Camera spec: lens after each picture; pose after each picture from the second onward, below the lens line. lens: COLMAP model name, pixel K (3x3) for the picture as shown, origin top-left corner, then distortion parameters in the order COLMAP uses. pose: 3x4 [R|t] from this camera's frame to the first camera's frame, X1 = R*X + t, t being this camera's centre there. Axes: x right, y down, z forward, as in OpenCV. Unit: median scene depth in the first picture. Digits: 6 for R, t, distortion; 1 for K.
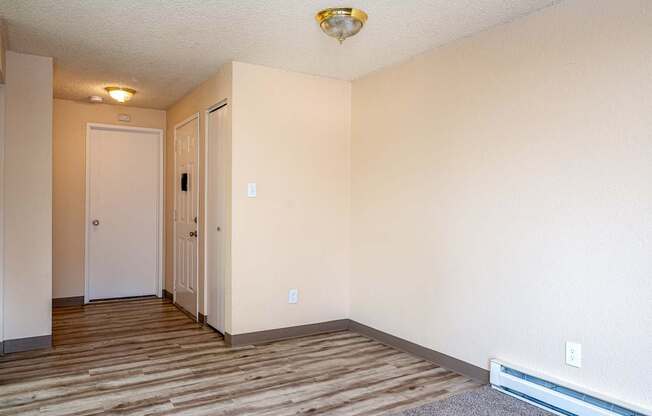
lens RADIAL K [[471.5, 0, 326.5], [0, 471.5, 207.6], [0, 0, 1]] dist [-0.006536, -0.001477]
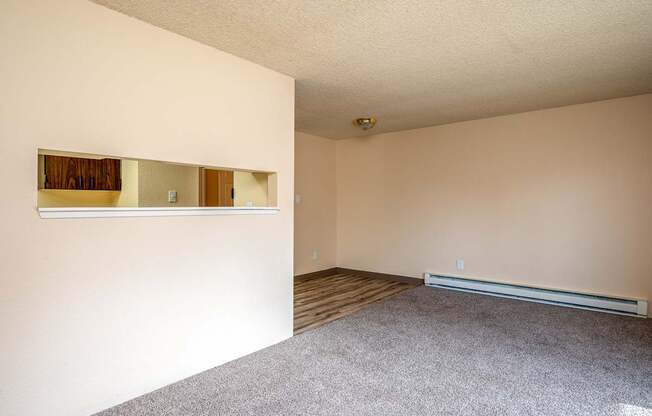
lens RADIAL K [[359.3, 0, 328.4], [0, 359.3, 206.8], [0, 0, 1]] dist [0.000476, 0.001665]
pose [[0.942059, -0.005925, 0.335396, -0.618631], [0.008444, 0.999946, -0.006053, 0.002127], [-0.335342, 0.008535, 0.942058, -0.459589]]
